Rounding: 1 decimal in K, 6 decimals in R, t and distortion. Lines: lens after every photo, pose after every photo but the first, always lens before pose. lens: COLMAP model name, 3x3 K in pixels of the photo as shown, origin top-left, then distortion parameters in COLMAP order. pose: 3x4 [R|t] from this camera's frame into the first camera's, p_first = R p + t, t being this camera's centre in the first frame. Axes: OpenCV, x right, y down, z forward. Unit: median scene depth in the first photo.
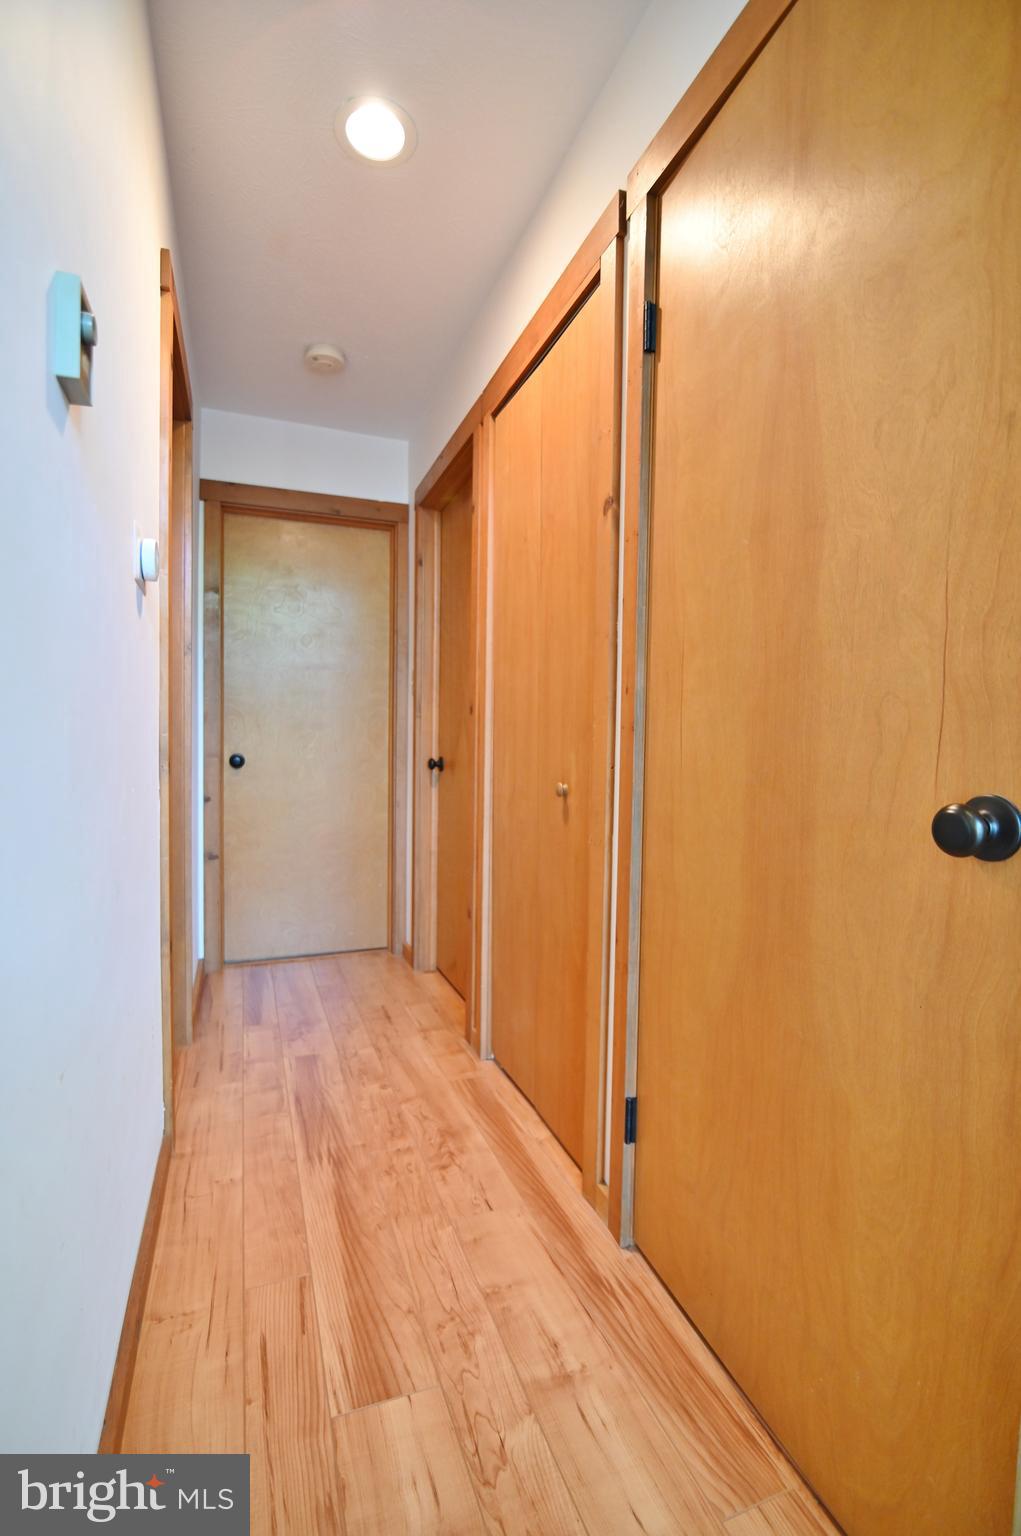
lens RADIAL K [[701.3, 0, 505.4], [0, 701.3, 762.6], [0, 0, 1]] dist [-0.020771, 0.001911]
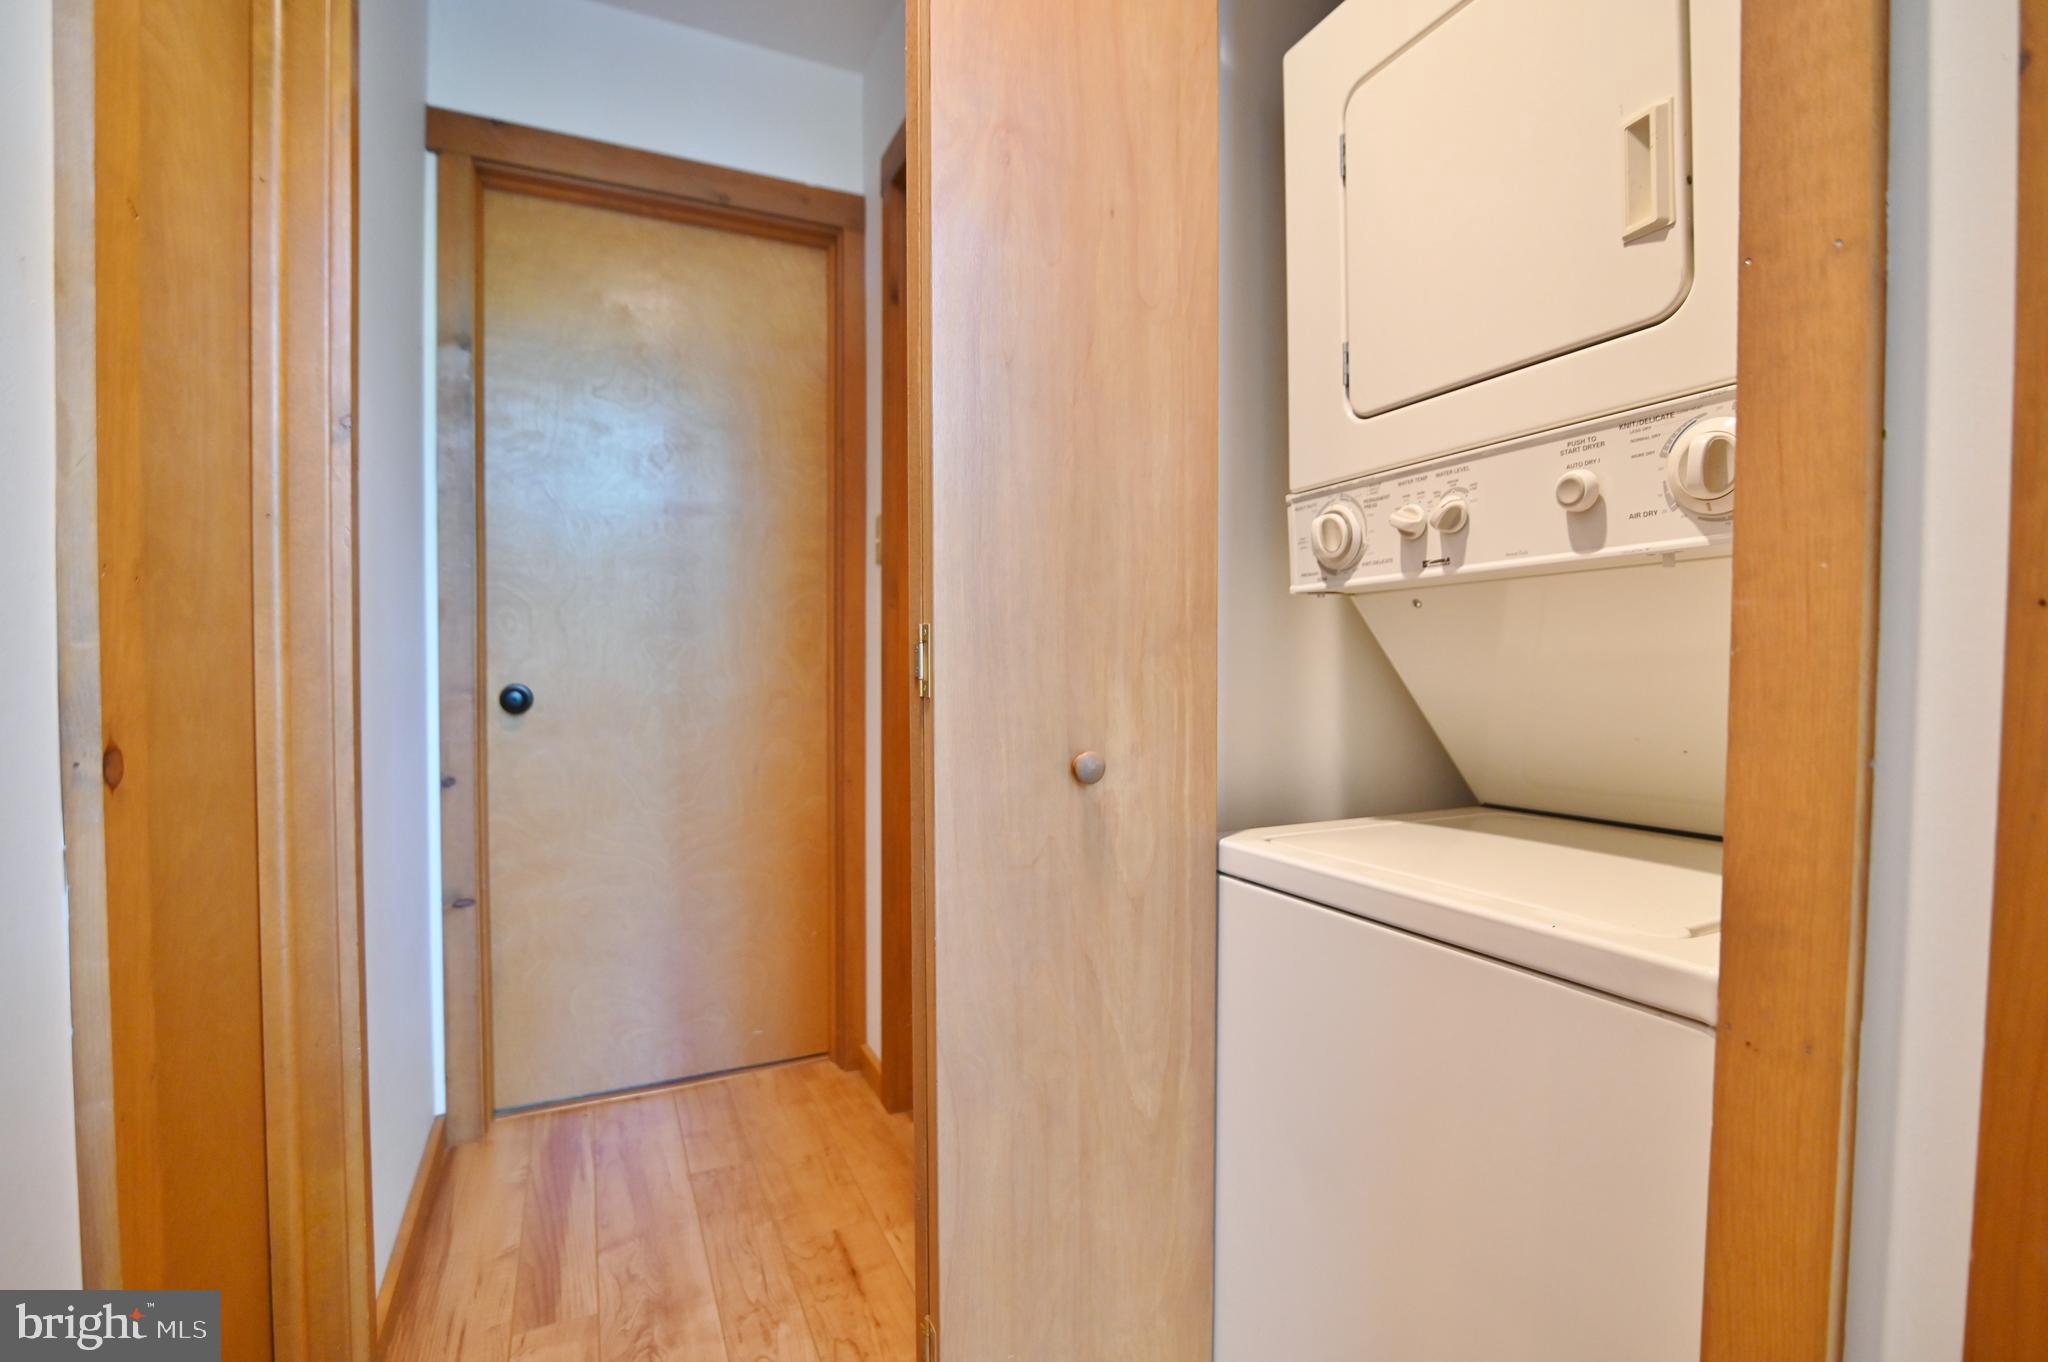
lens RADIAL K [[935.0, 0, 1032.4], [0, 935.0, 685.5], [0, 0, 1]] dist [-0.020771, 0.001911]
pose [[0.995822, -0.008099, 0.090955, -0.087409], [0.007786, 0.999962, 0.003798, -0.011862], [-0.090982, -0.003074, 0.995848, 0.333888]]
